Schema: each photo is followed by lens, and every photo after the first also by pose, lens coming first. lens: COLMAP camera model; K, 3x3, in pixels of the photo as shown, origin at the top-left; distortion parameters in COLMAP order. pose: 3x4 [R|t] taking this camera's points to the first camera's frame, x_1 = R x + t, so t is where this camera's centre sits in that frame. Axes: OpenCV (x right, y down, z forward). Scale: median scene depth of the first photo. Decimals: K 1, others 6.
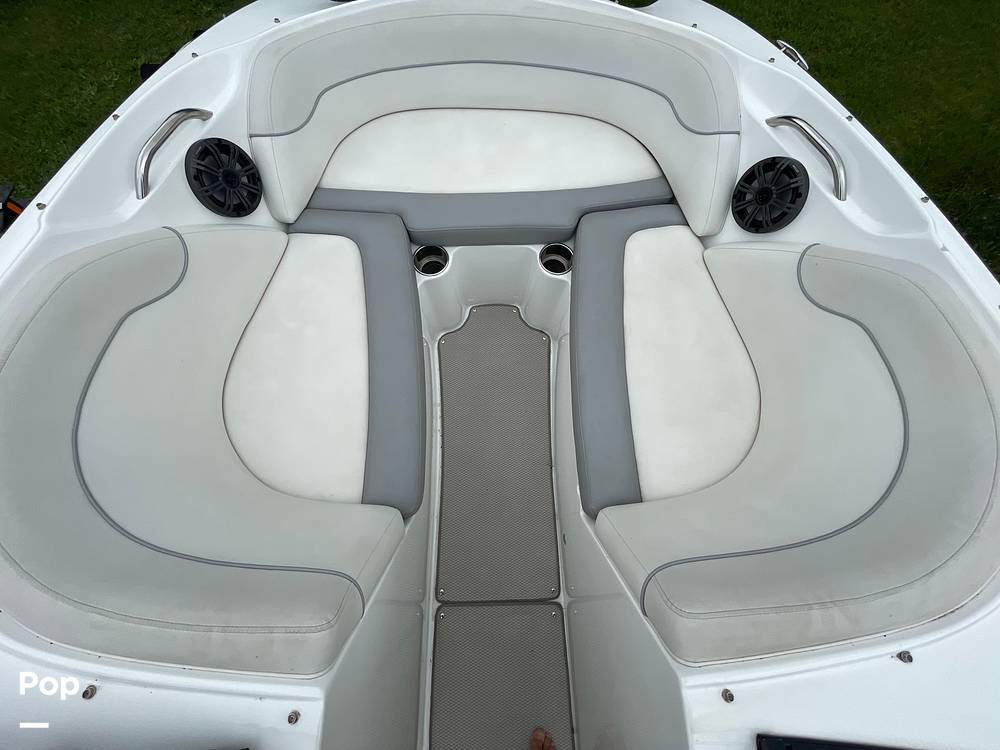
lens RADIAL K [[404.7, 0, 501.1], [0, 404.7, 373.1], [0, 0, 1]] dist [-0.002870, 0.000286]
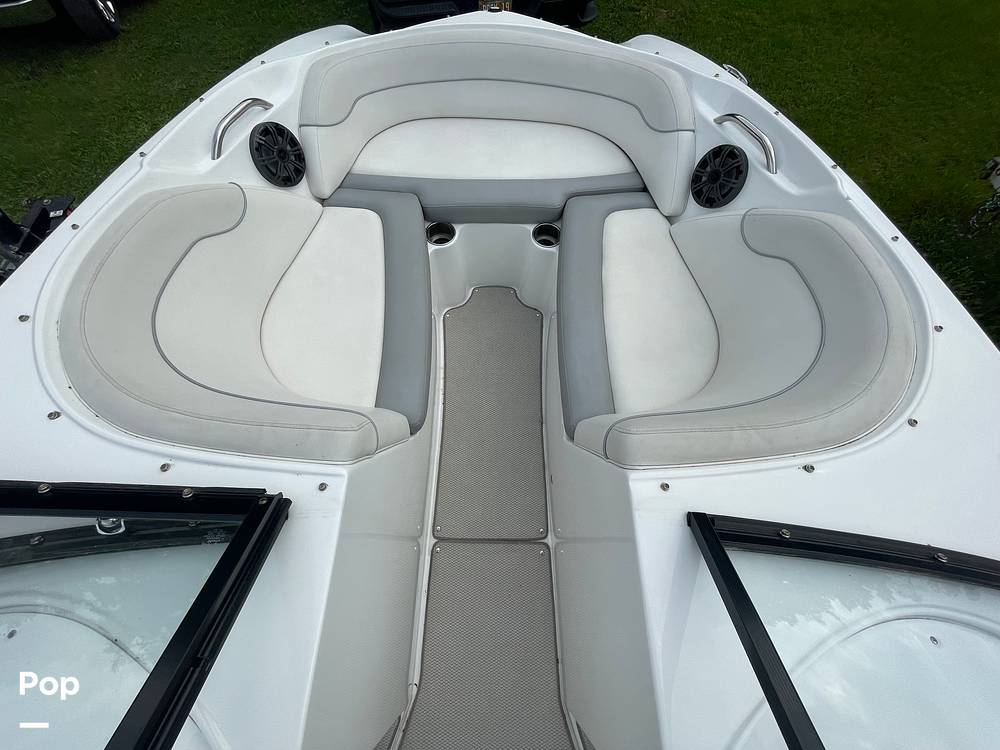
lens RADIAL K [[405.7, 0, 501.2], [0, 405.7, 376.2], [0, 0, 1]] dist [-0.001763, -0.000303]
pose [[0.999732, 0.021521, -0.008480, 0.023702], [-0.022333, 0.993507, -0.111554, 0.270847], [0.006024, 0.111713, 0.993722, -0.134510]]
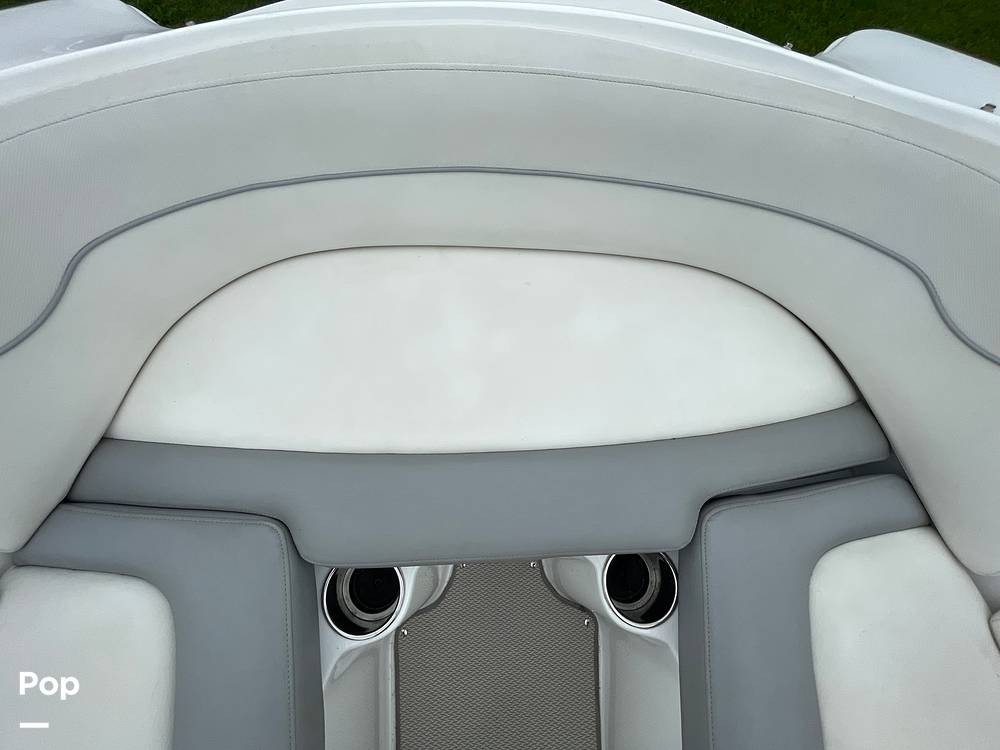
lens RADIAL K [[404.7, 0, 501.1], [0, 404.7, 373.1], [0, 0, 1]] dist [-0.002870, 0.000286]
pose [[0.999795, 0.016976, 0.011071, -0.029434], [-0.016565, 0.999206, -0.036240, -0.520768], [-0.011678, 0.036049, 0.999282, 0.553692]]
